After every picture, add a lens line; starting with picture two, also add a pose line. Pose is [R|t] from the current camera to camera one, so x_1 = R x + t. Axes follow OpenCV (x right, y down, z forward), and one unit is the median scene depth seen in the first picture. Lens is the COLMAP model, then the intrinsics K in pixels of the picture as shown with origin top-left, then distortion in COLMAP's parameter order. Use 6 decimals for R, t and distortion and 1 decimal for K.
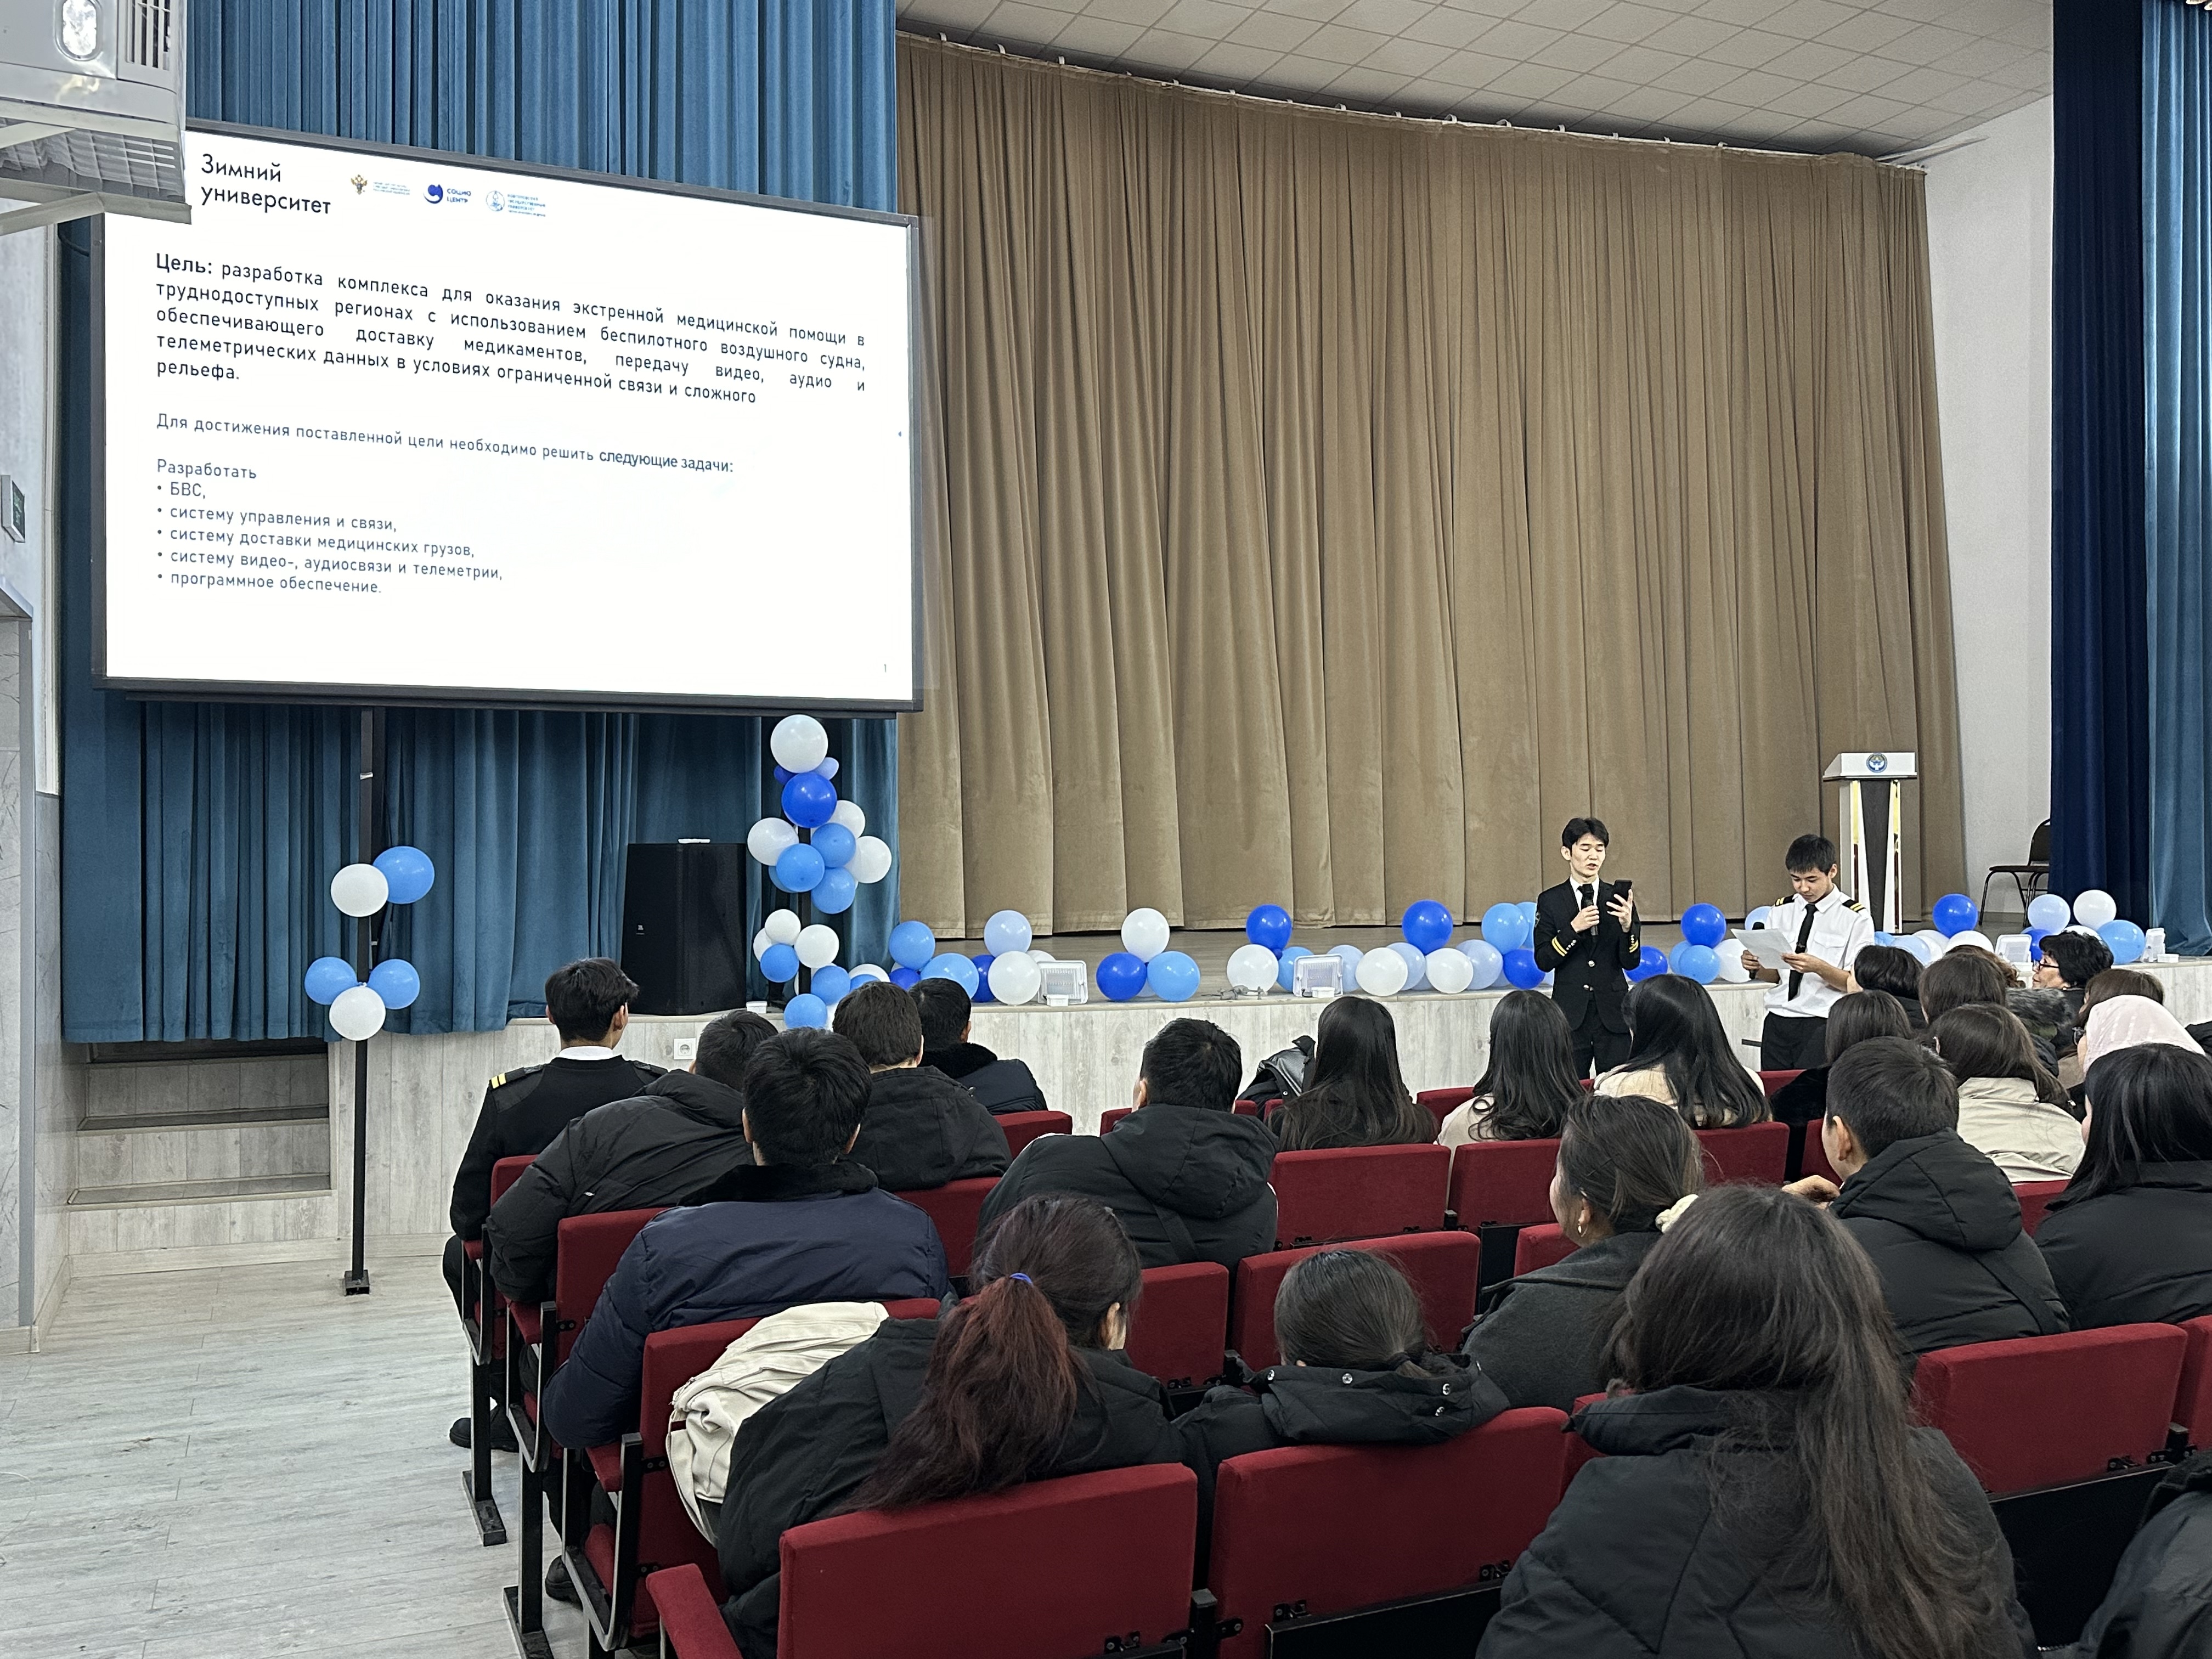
lens RADIAL K [[1875.2, 0, 1106.0], [0, 1875.2, 829.5], [0, 0, 1]] dist [0.135000, -0.234479]
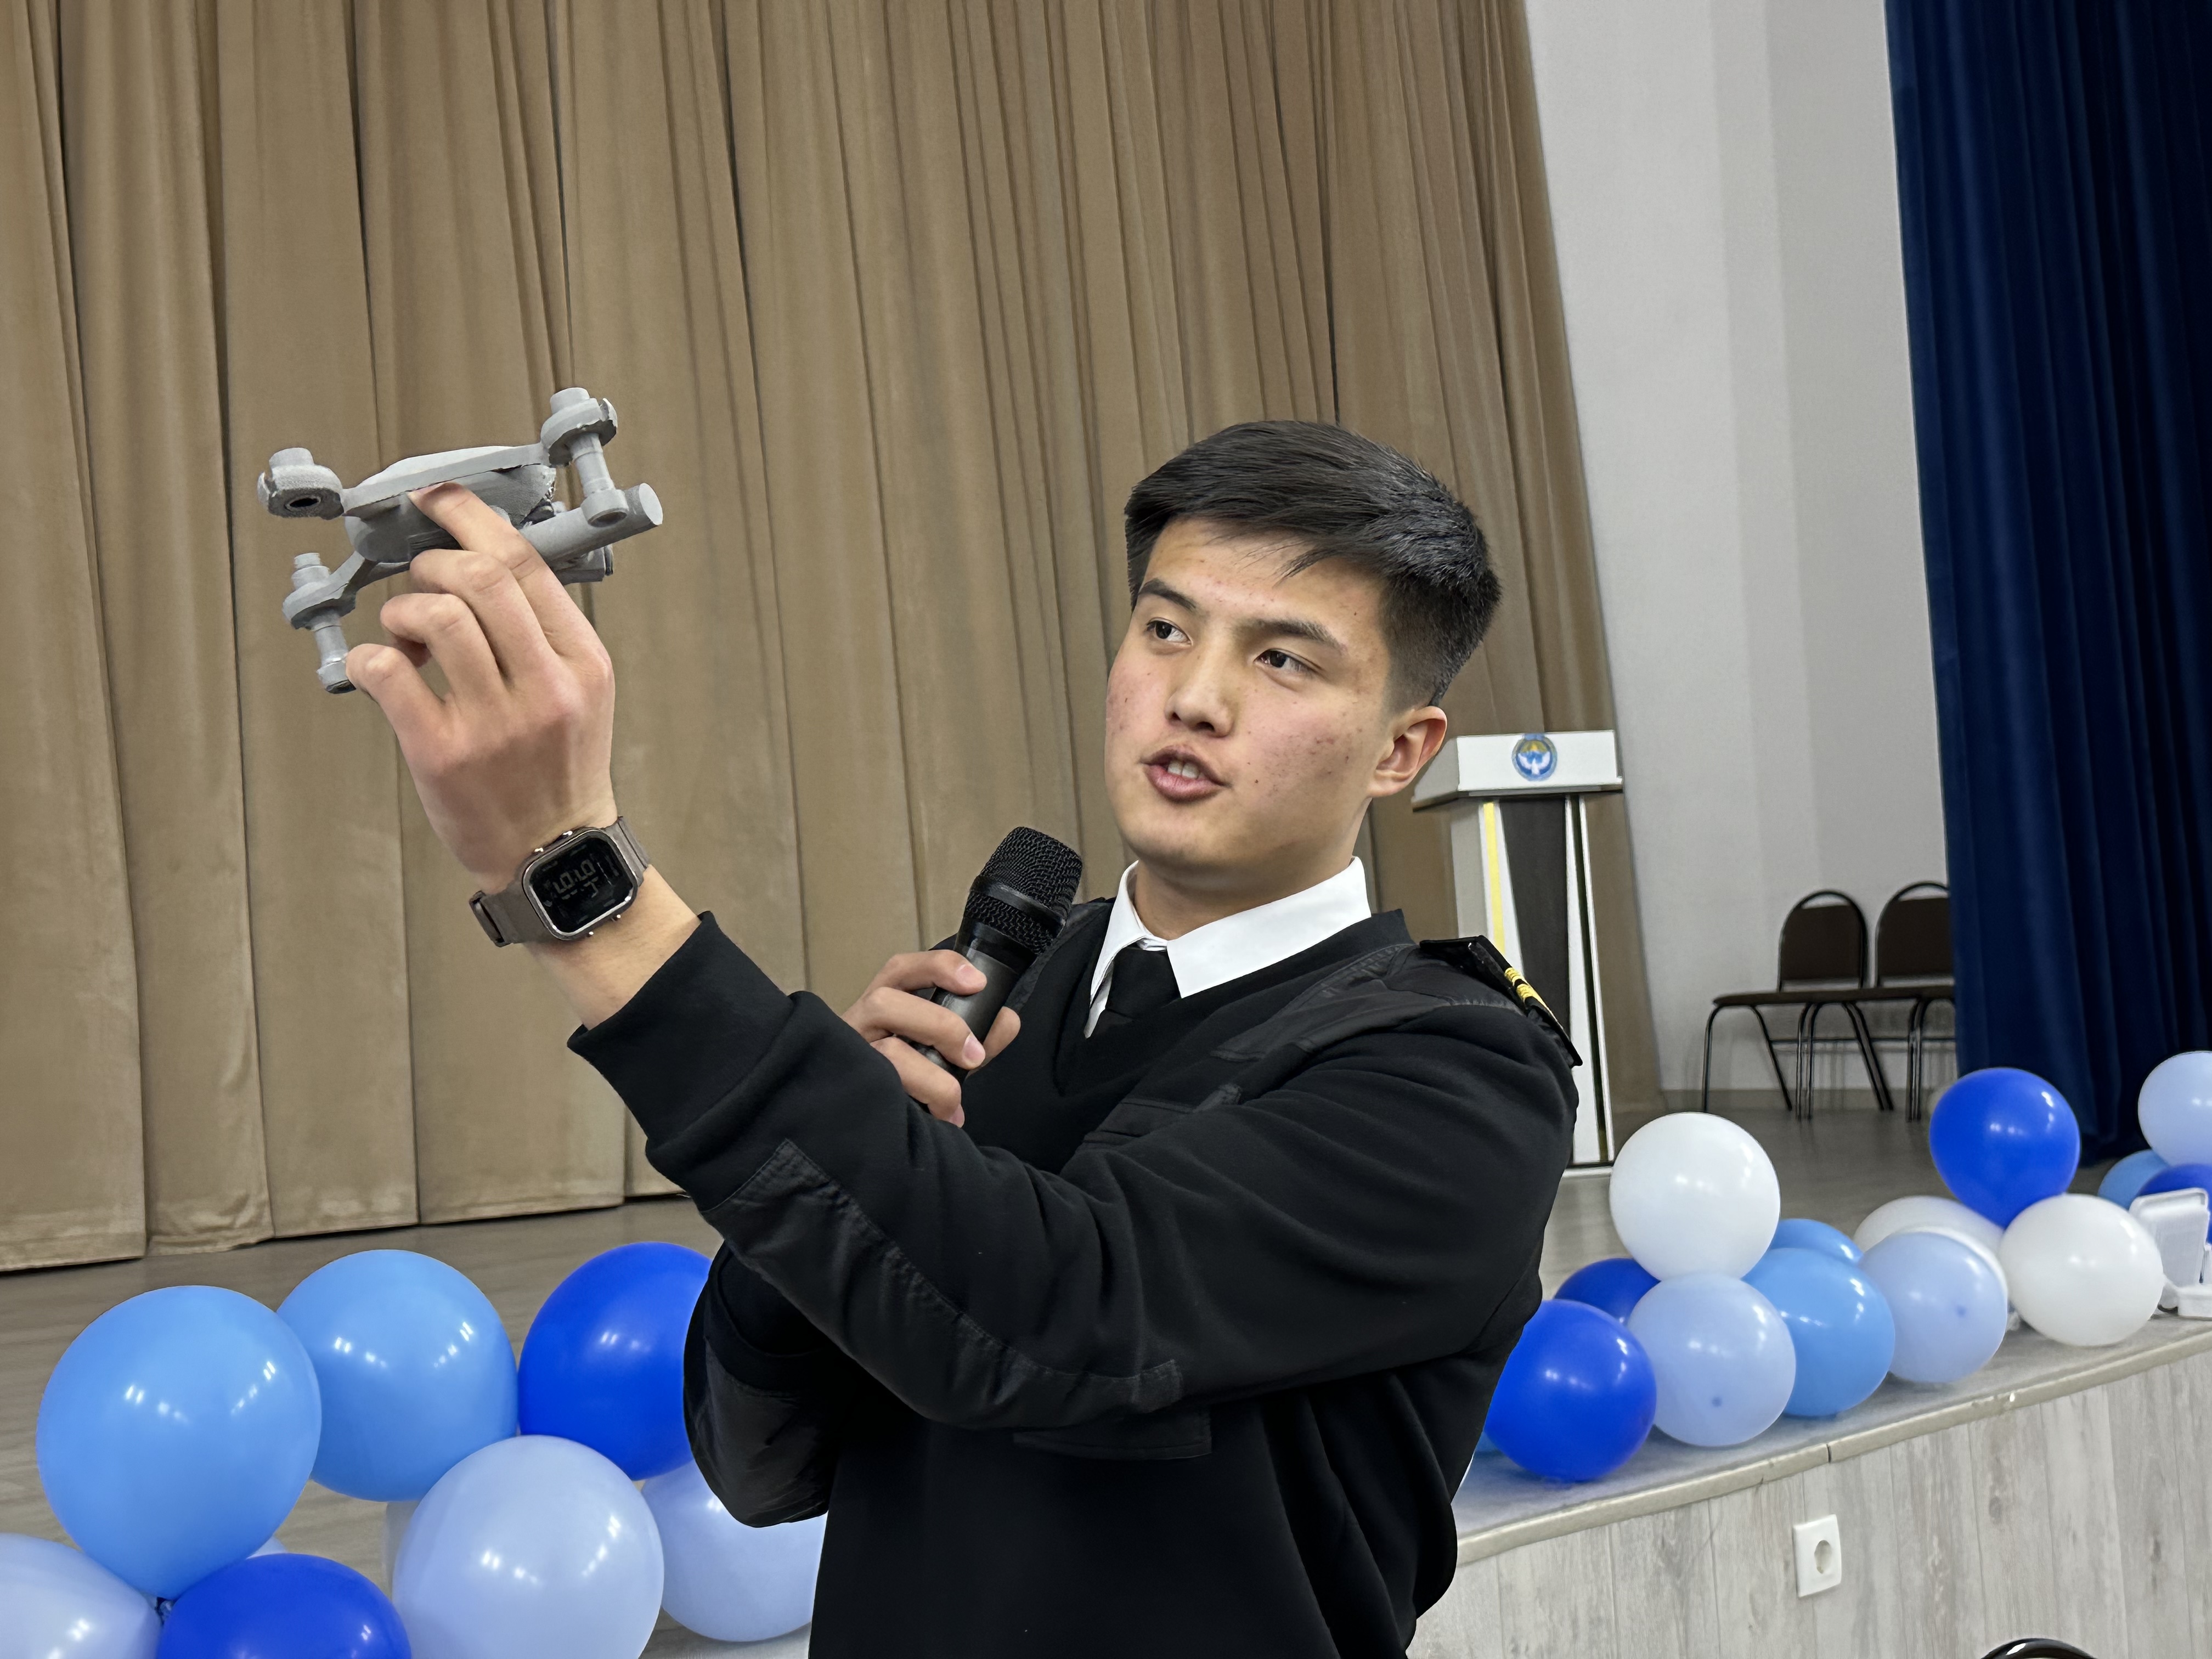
lens RADIAL K [[2489.4, 0, 1106.0], [0, 2489.4, 829.5], [0, 0, 1]] dist [0.209319, 0.003756]
pose [[0.954722, -0.033037, 0.295660, 0.127686], [0.056720, 0.995799, -0.071884, 0.014755], [-0.292043, 0.085399, 0.952585, 0.434888]]
